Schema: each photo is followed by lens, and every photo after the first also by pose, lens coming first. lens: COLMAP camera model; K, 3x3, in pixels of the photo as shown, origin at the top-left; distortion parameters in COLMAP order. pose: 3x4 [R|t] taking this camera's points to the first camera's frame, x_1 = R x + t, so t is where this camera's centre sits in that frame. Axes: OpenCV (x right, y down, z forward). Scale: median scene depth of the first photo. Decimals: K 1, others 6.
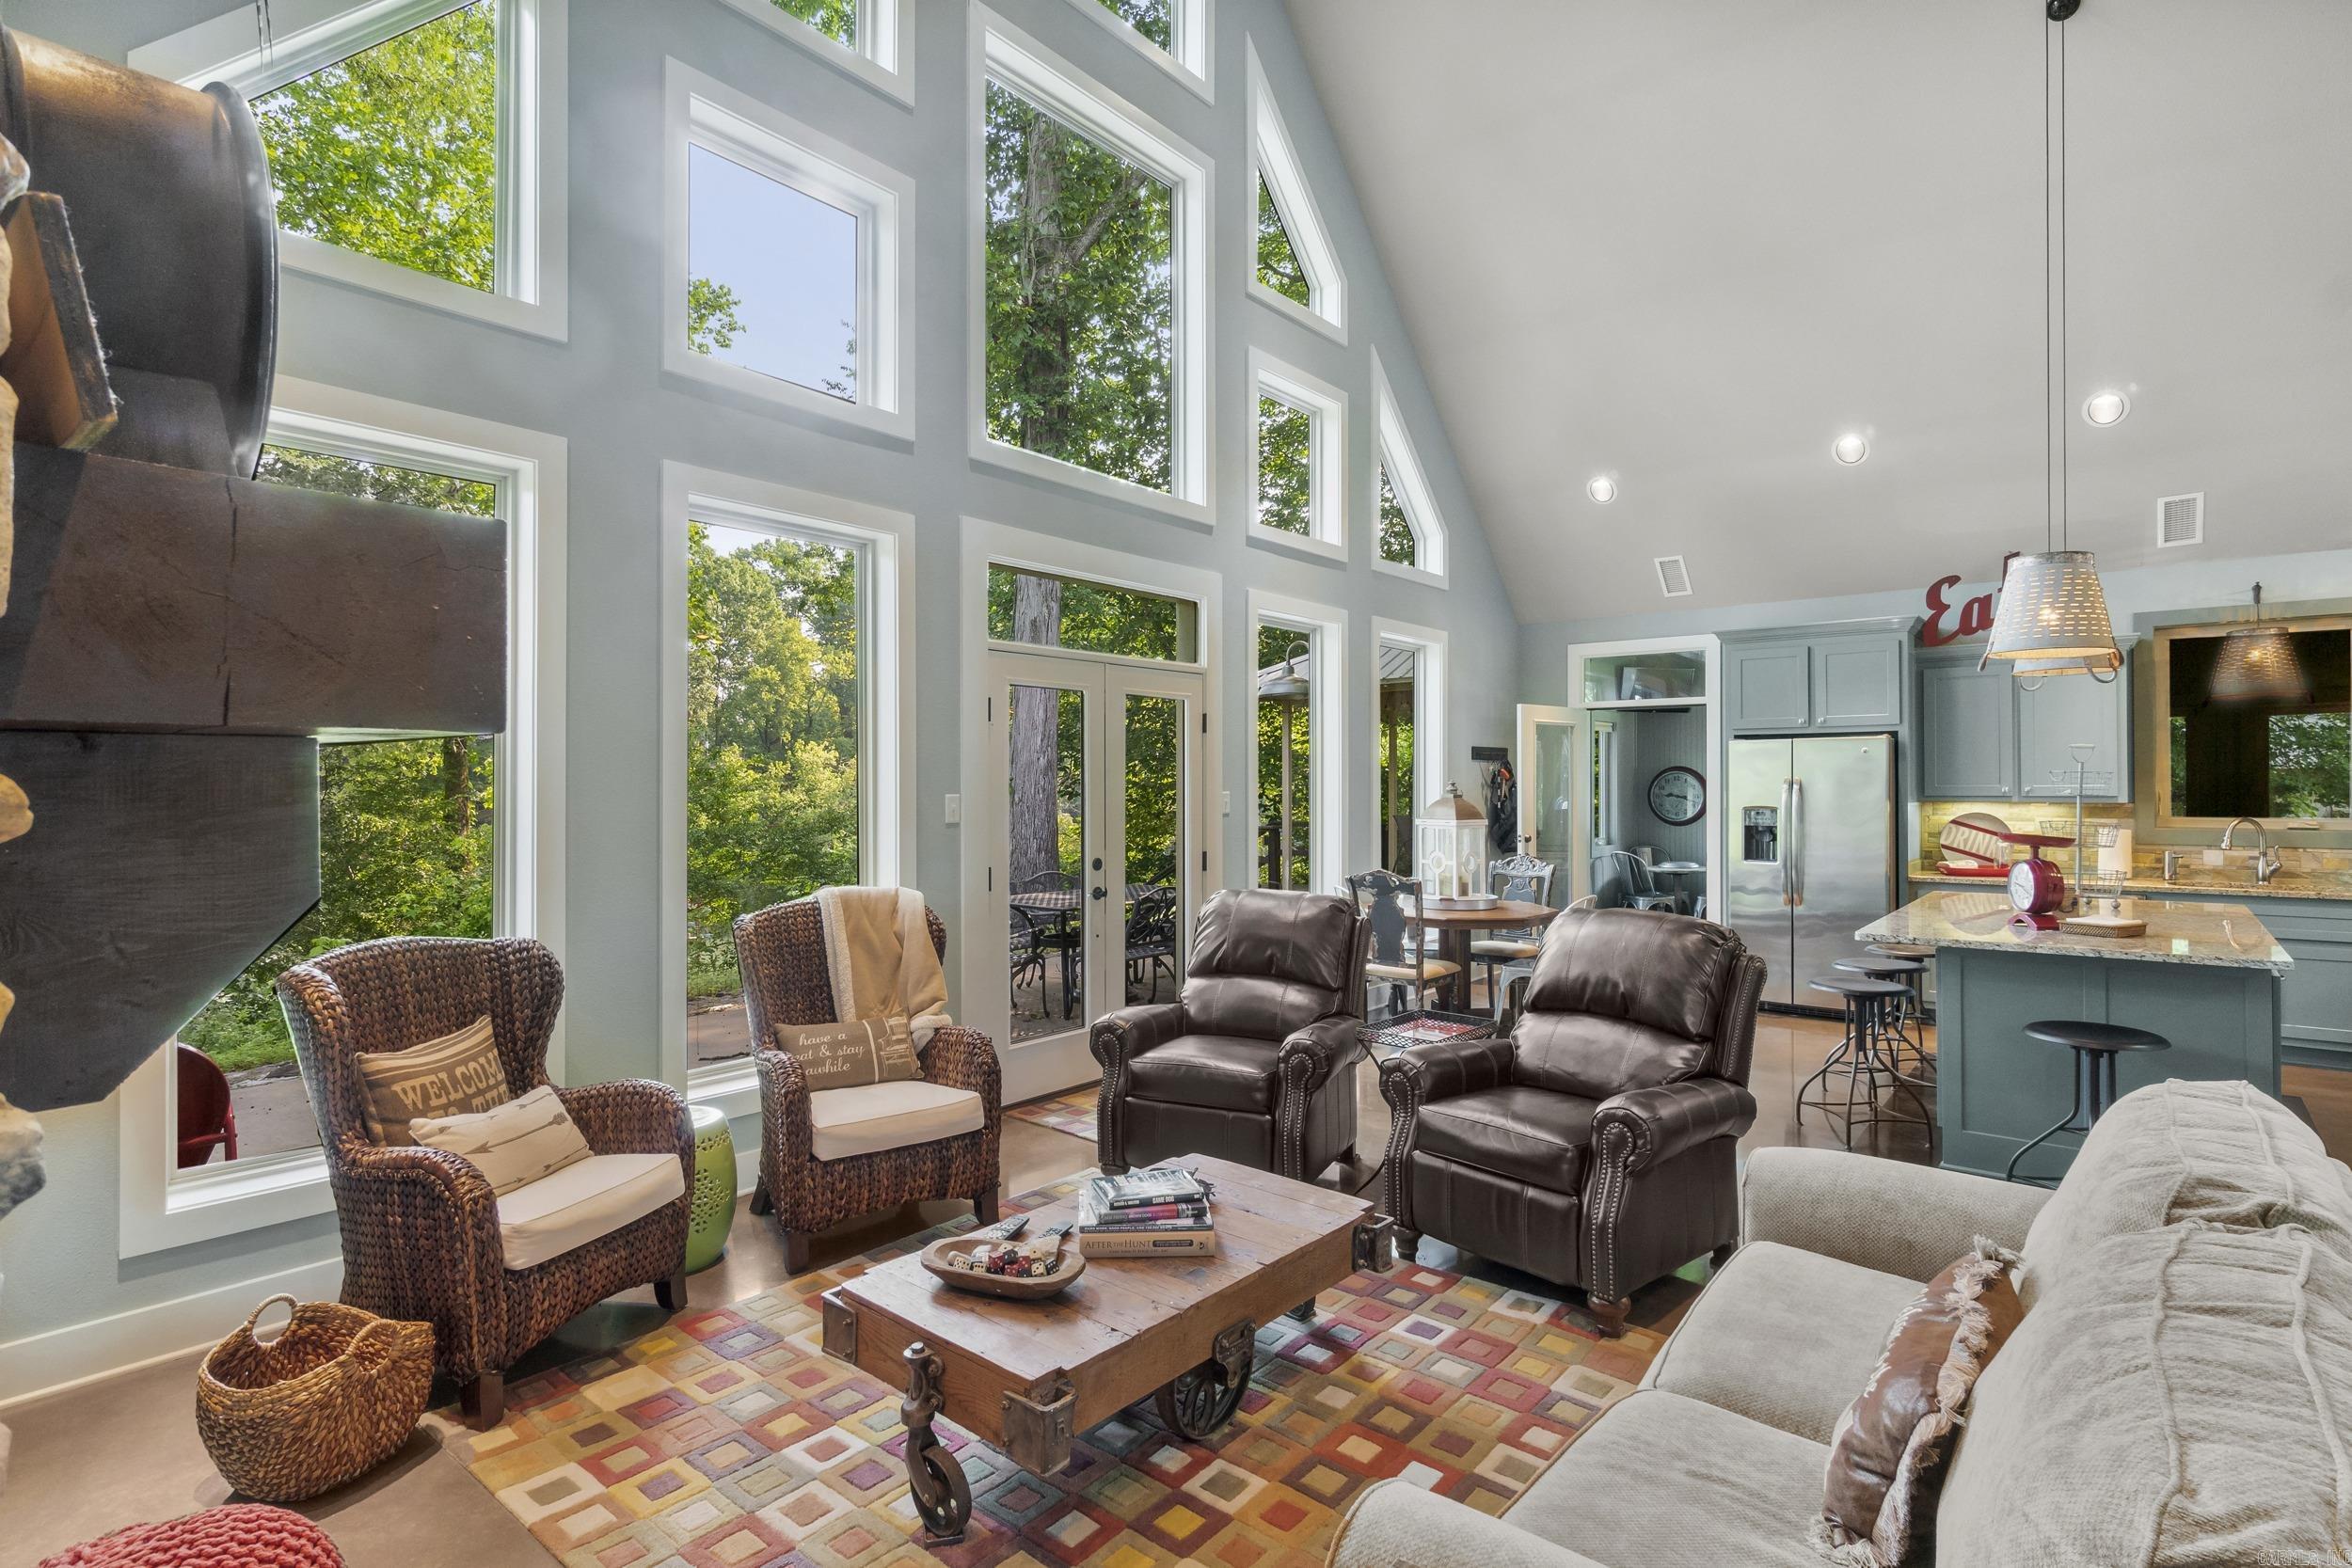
lens RADIAL K [[1169.0, 0, 1159.5], [0, 1169.0, 779.0], [0, 0, 1]] dist [0.004159, -0.000415]
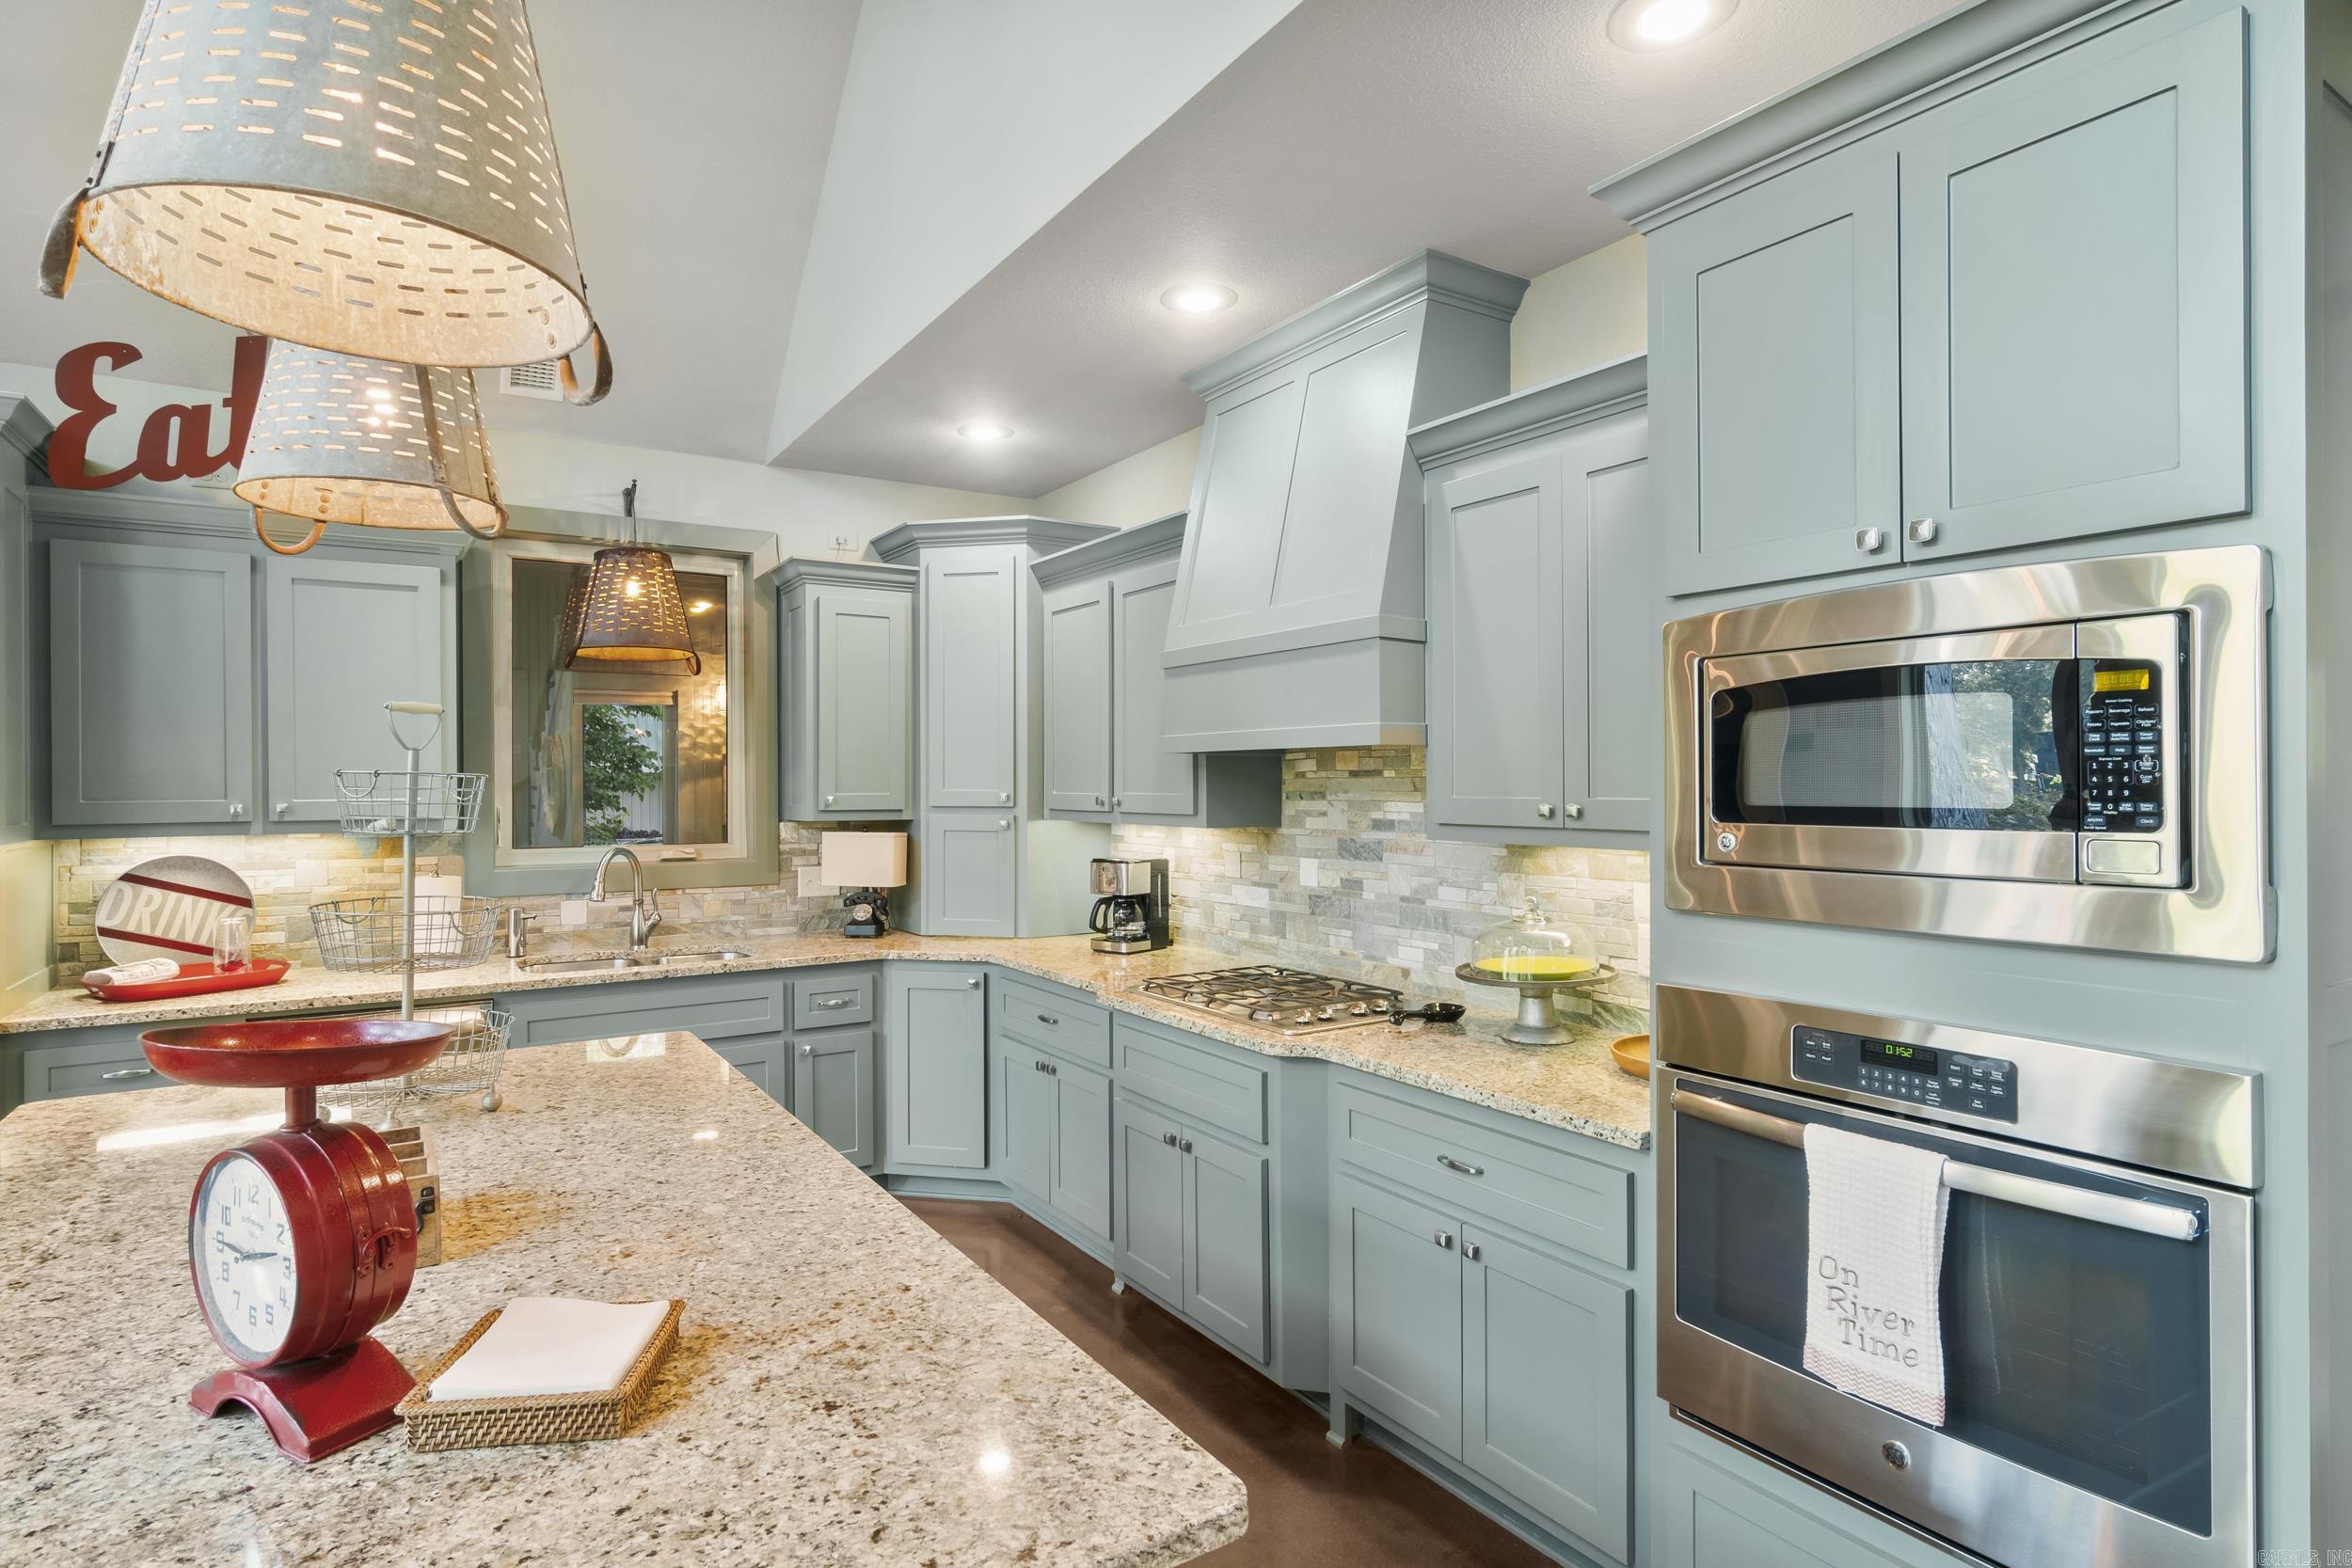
lens RADIAL K [[1207.6, 0, 1153.1], [0, 1207.6, 780.6], [0, 0, 1]] dist [-0.006332, 0.001688]
pose [[0.304448, 0.001832, 0.952527, 0.786290], [-0.000825, 0.999998, -0.001660, -0.004873], [-0.952528, -0.000281, 0.304449, 1.054865]]
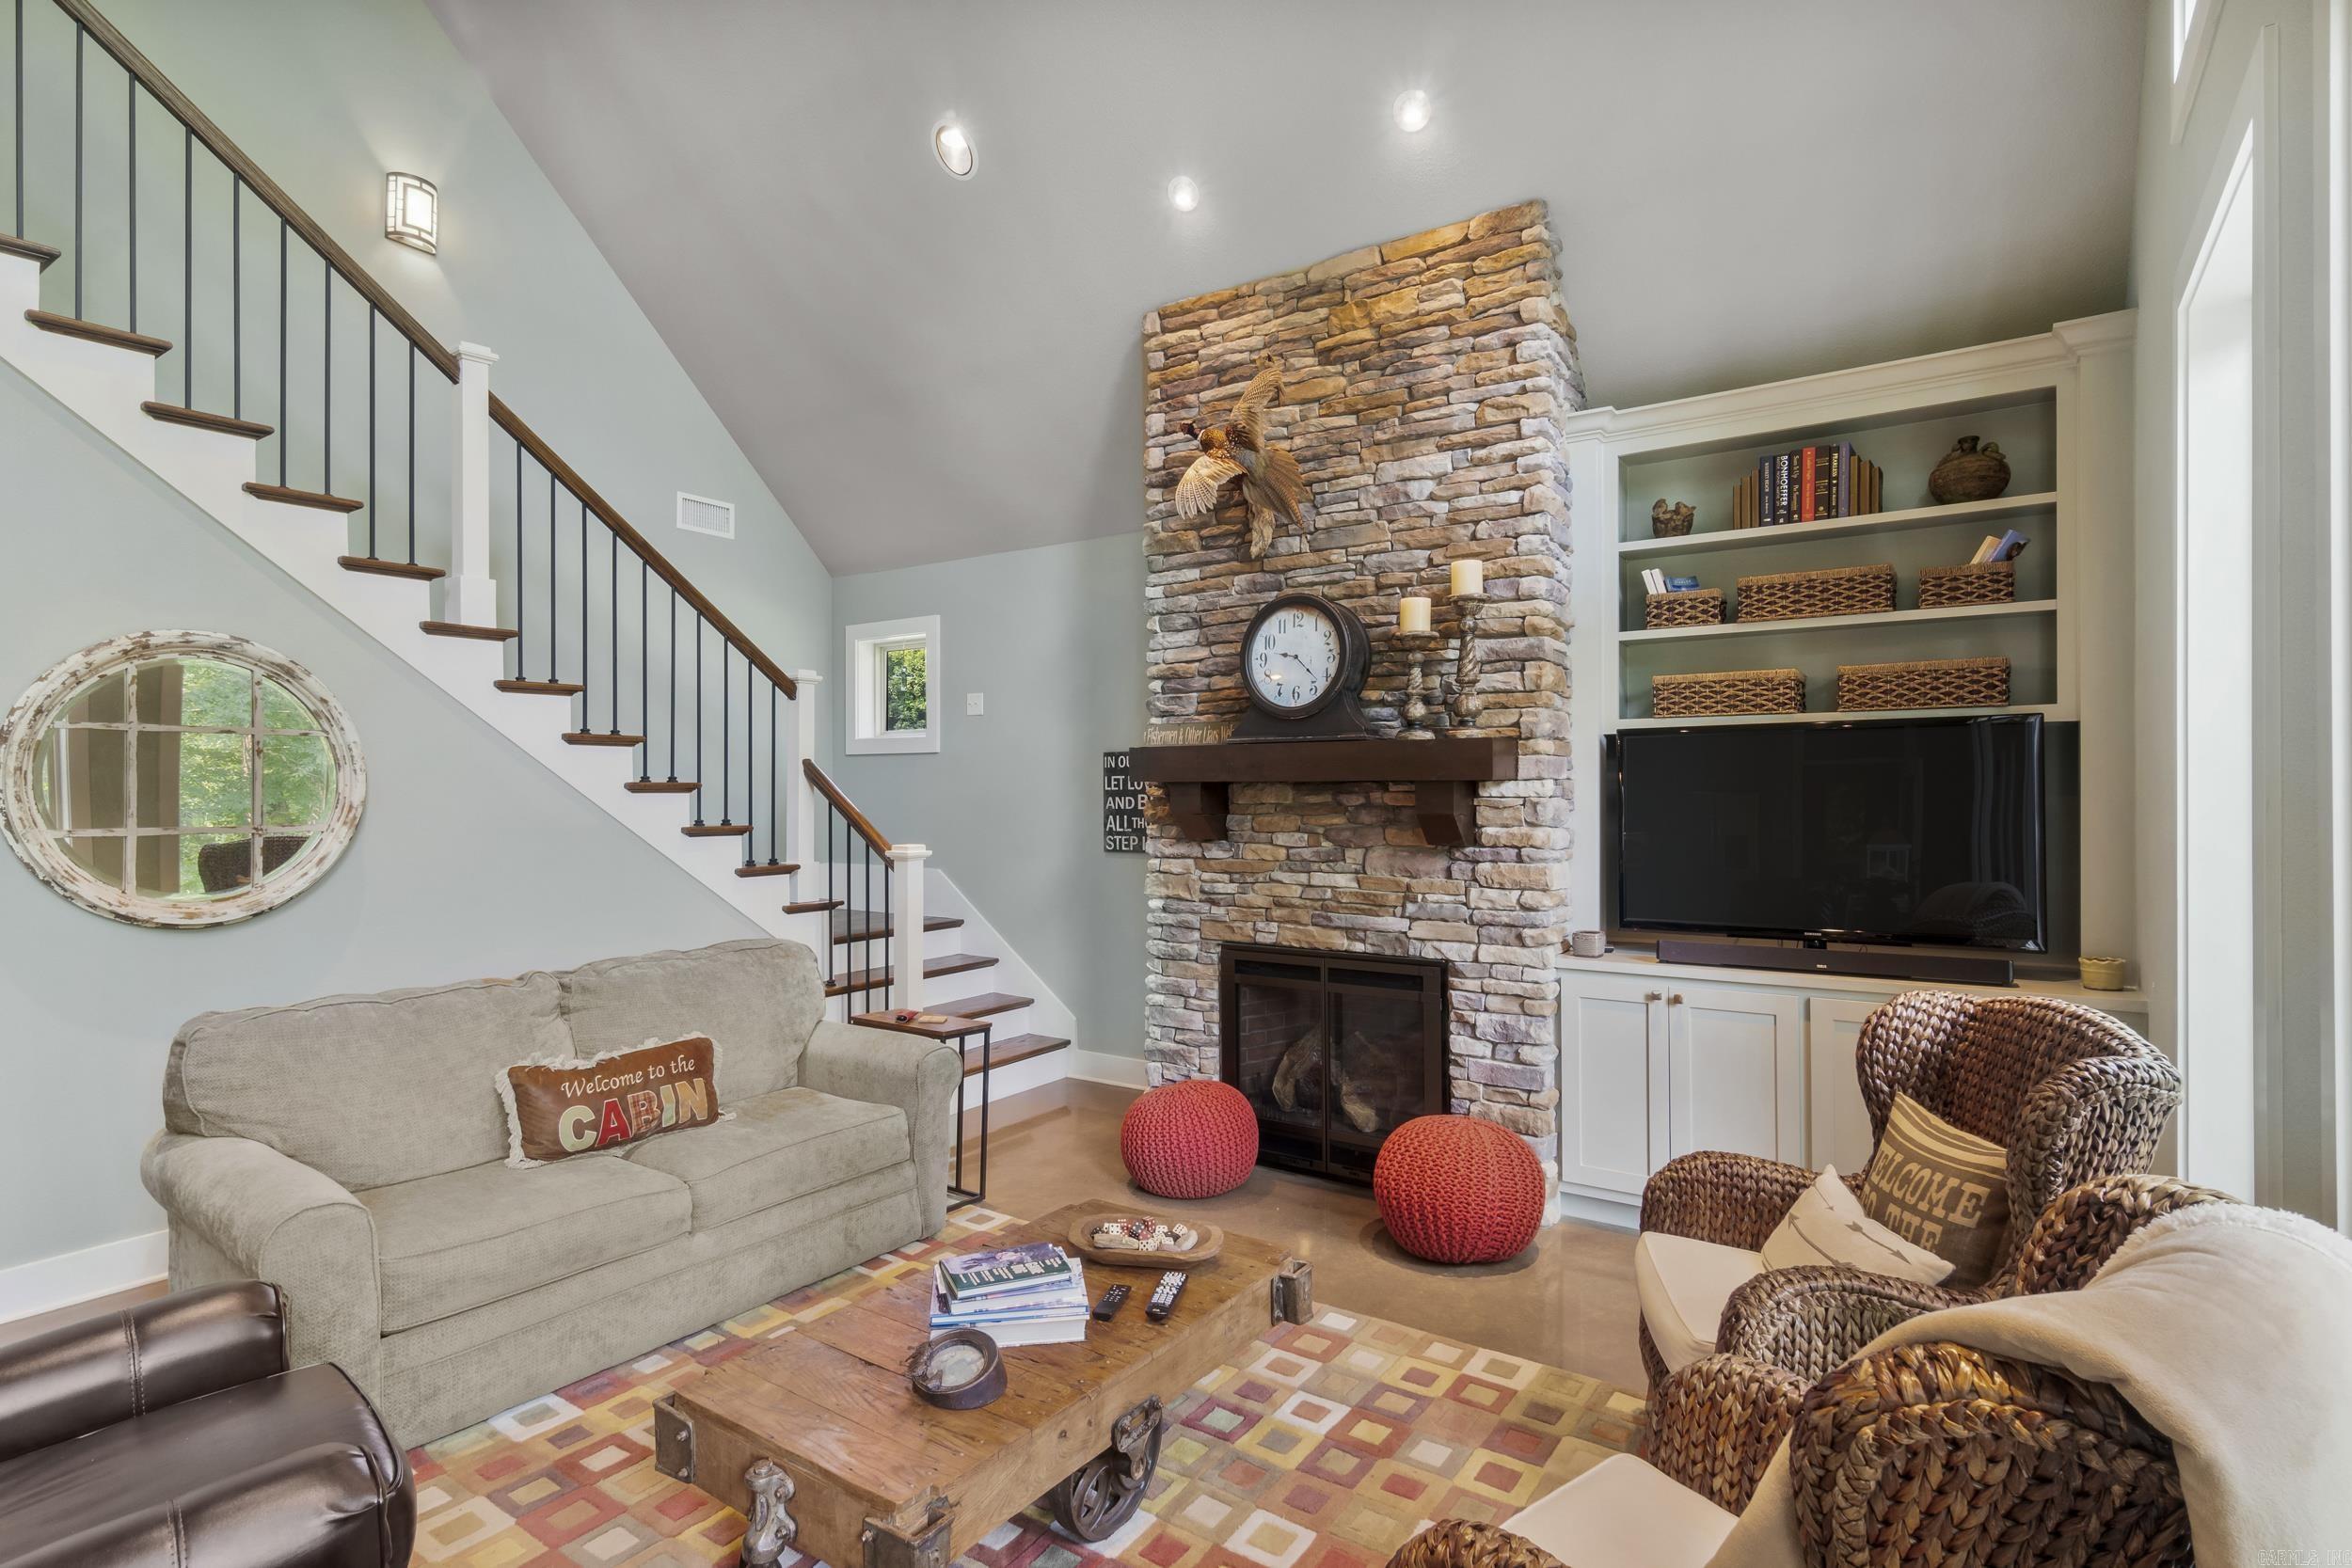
lens RADIAL K [[1162.4, 0, 1158.4], [0, 1162.4, 790.8], [0, 0, 1]] dist [0.004342, 0.000044]
pose [[-0.996523, 0.003975, -0.083226, -0.047110], [0.004216, 0.999987, -0.002722, 0.005466], [0.083214, -0.003063, -0.996527, 1.605330]]
